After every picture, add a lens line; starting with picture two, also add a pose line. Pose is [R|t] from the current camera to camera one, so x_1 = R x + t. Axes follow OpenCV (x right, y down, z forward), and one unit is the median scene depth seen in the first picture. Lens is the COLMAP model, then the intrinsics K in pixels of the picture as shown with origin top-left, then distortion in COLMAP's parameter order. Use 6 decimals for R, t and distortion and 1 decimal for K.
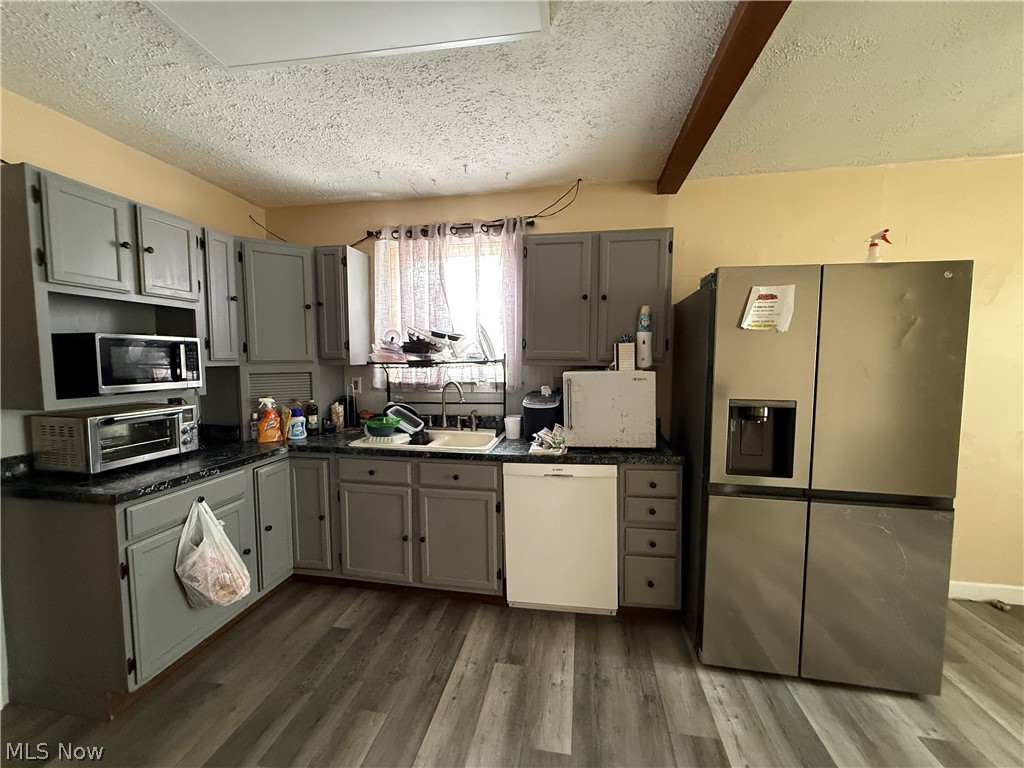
lens RADIAL K [[407.3, 0, 508.2], [0, 407.3, 386.3], [0, 0, 1]] dist [-0.000655, -0.000201]
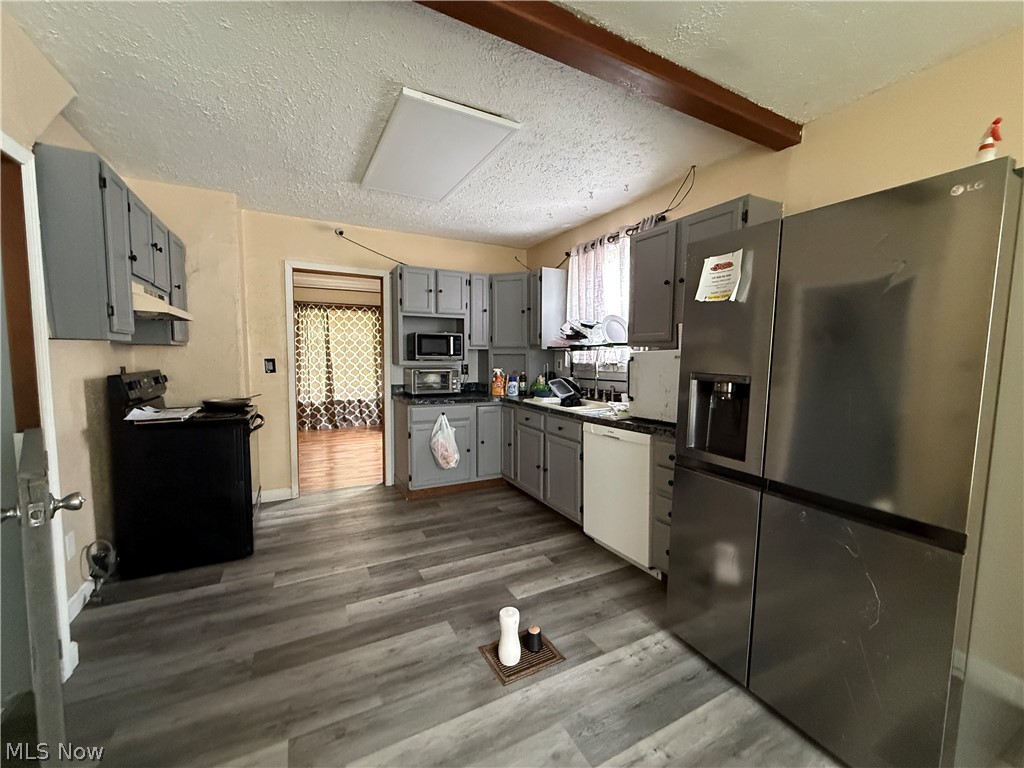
lens RADIAL K [[407.3, 0, 508.2], [0, 407.3, 386.3], [0, 0, 1]] dist [-0.000655, -0.000201]
pose [[0.609534, 0.064497, -0.790132, 0.844875], [-0.062431, 0.997495, 0.033261, 0.047632], [0.790298, 0.029055, 0.612034, 0.018876]]
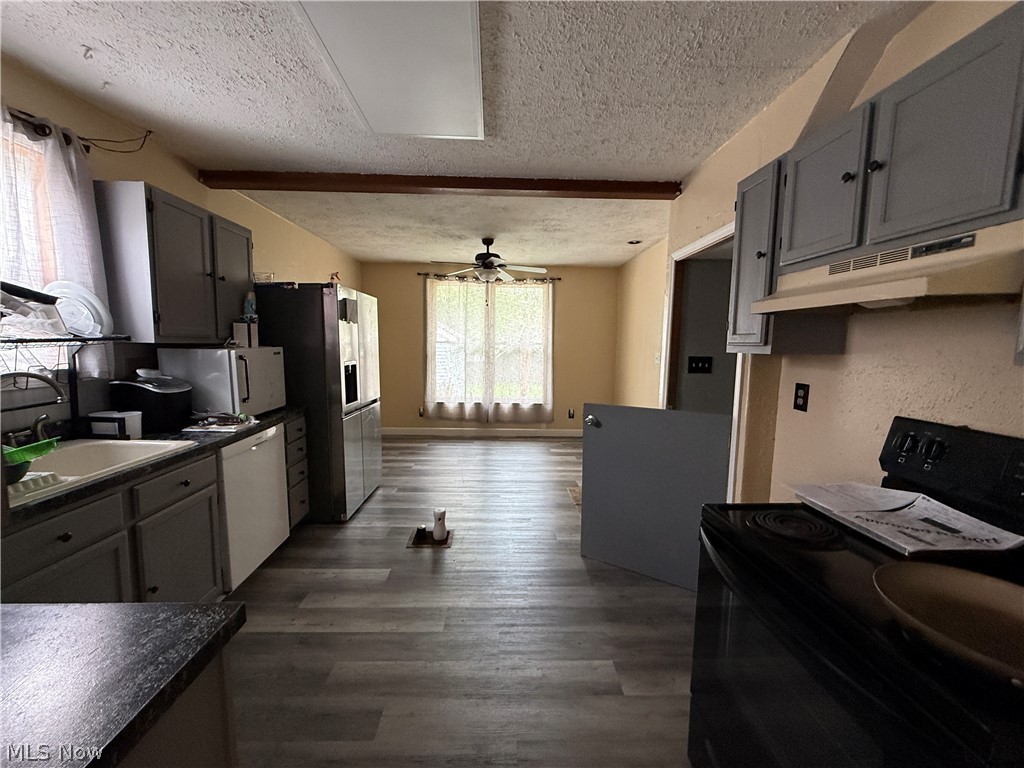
lens RADIAL K [[407.3, 0, 508.2], [0, 407.3, 386.3], [0, 0, 1]] dist [-0.000655, -0.000201]
pose [[-0.193680, -0.109850, 0.974895, -1.024462], [0.051586, 0.991197, 0.121935, -0.032743], [-0.979708, 0.073907, -0.186308, 0.517262]]
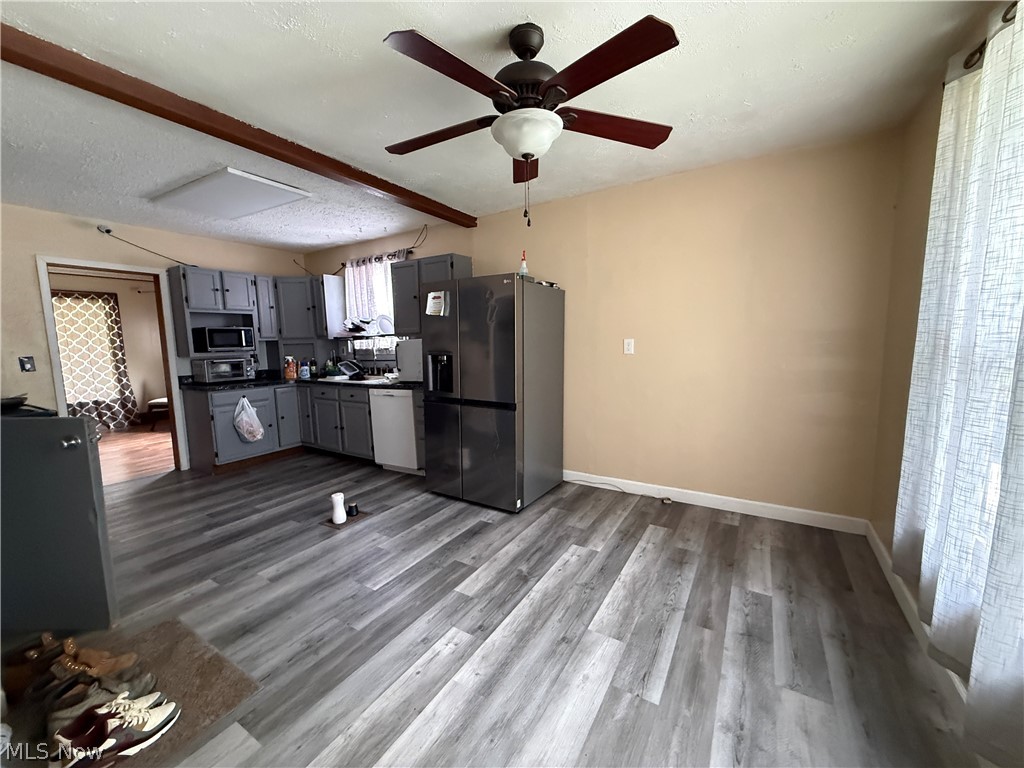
lens RADIAL K [[407.3, 0, 508.2], [0, 407.3, 386.3], [0, 0, 1]] dist [-0.000655, -0.000201]
pose [[0.931143, 0.023161, -0.363917, 1.272131], [-0.004458, 0.998629, 0.052149, 0.074505], [0.364626, -0.046936, 0.929970, -0.526375]]
